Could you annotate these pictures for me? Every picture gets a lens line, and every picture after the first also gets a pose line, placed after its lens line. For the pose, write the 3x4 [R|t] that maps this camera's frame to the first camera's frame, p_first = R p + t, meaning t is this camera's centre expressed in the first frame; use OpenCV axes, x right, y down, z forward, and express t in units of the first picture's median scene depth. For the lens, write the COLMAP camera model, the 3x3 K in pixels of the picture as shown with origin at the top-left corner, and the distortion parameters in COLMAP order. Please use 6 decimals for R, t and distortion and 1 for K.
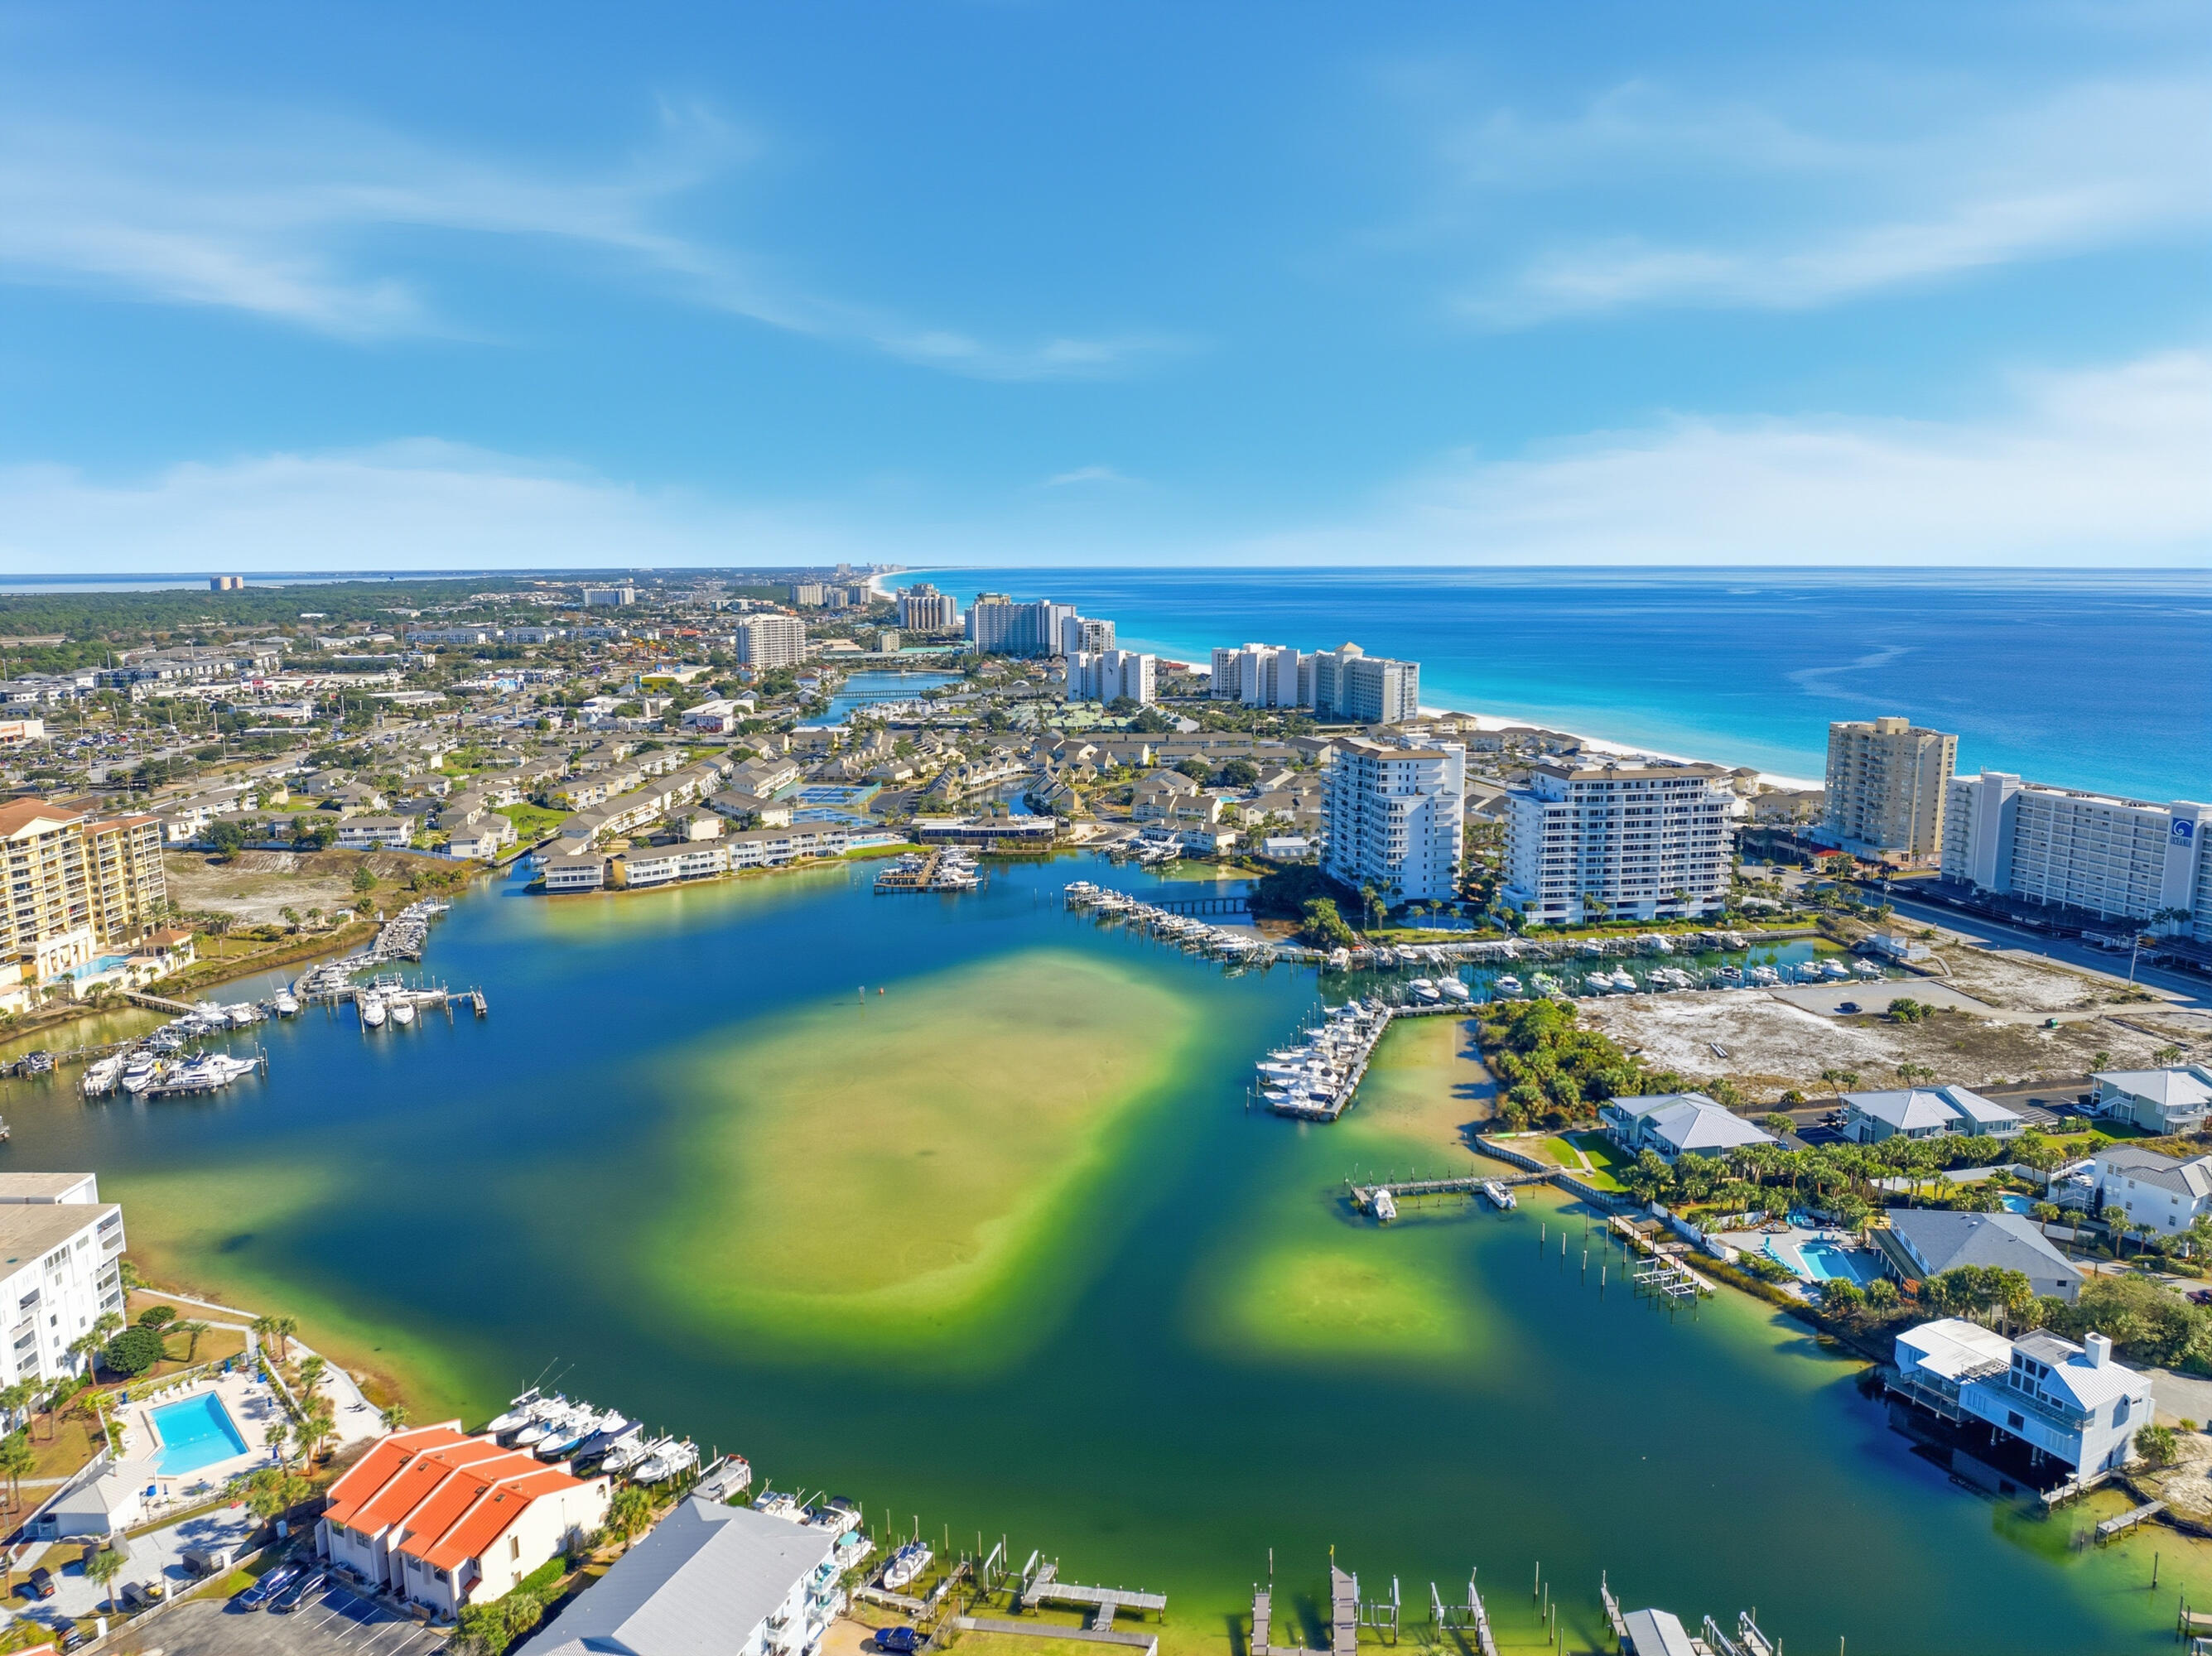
lens RADIAL K [[1563.9, 0, 1098.2], [0, 1563.9, 815.5], [0, 0, 1]] dist [-0.035335, -0.006193]
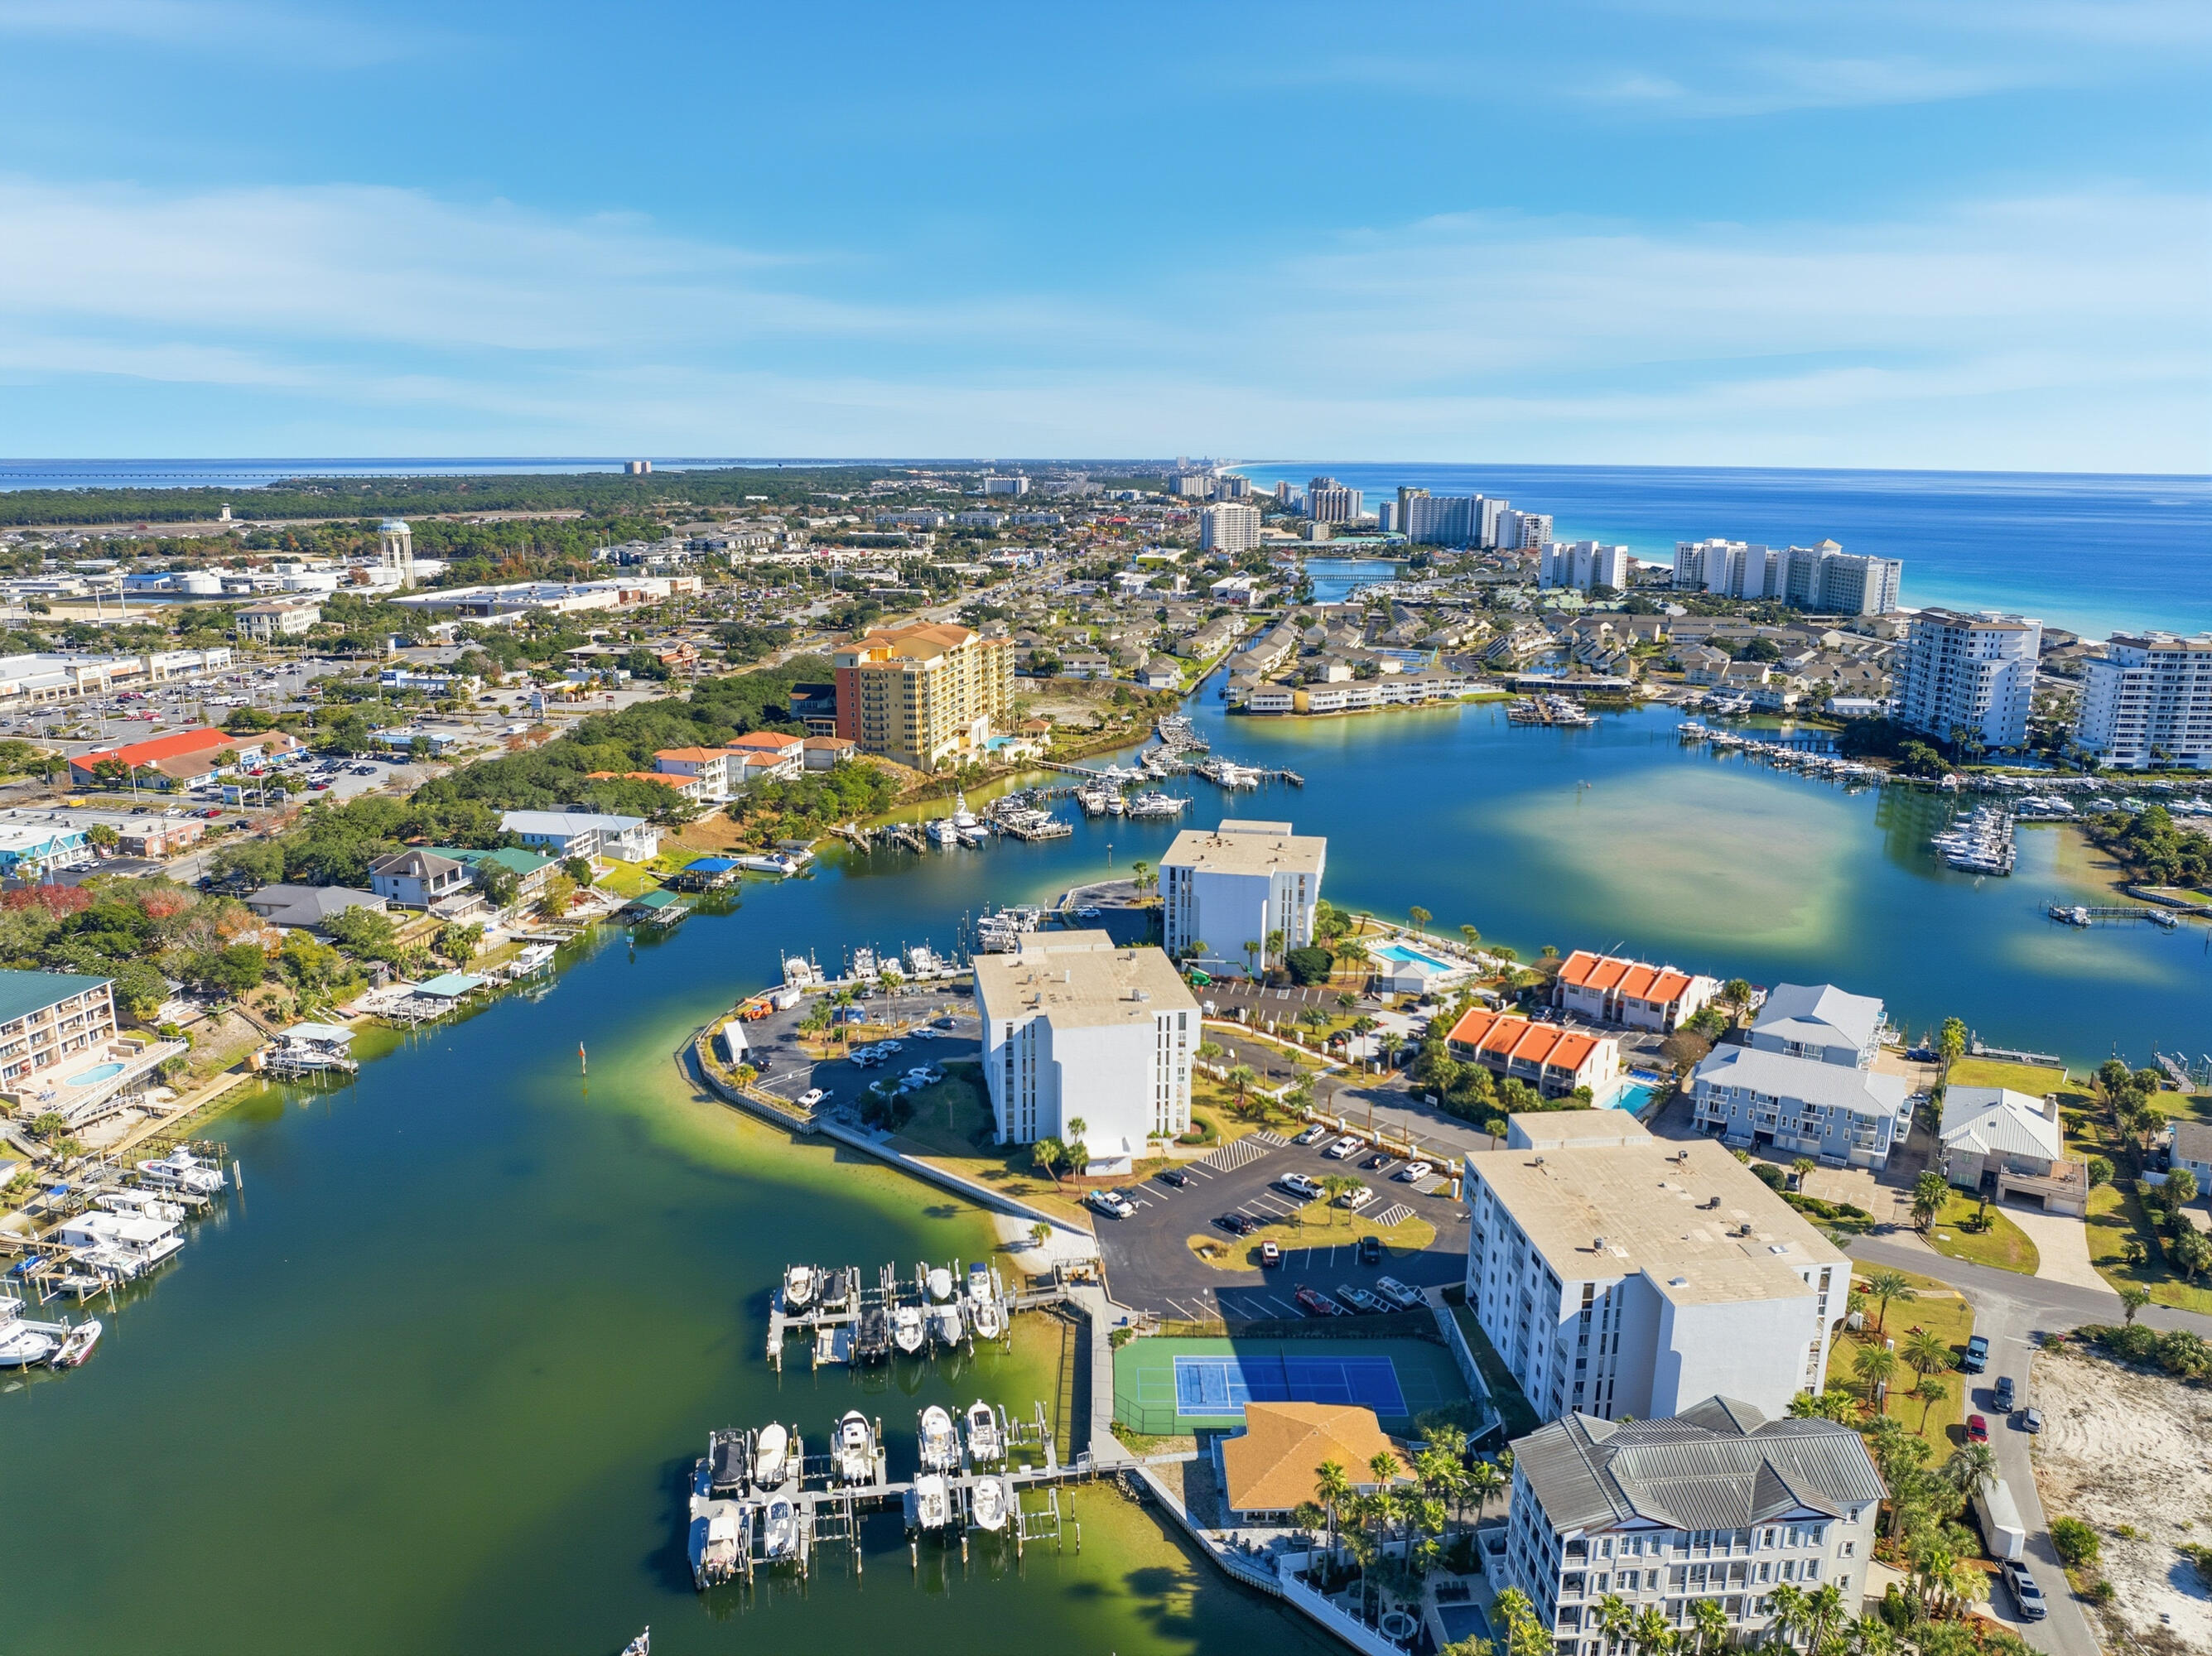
lens RADIAL K [[1563.9, 0, 1101.8], [0, 1563.9, 831.8], [0, 0, 1]] dist [-0.035335, -0.006193]
pose [[0.980175, 0.055820, -0.190108, -0.216630], [-0.041311, 0.995983, 0.079446, 0.047523], [0.193779, -0.070017, 0.978544, -0.279229]]
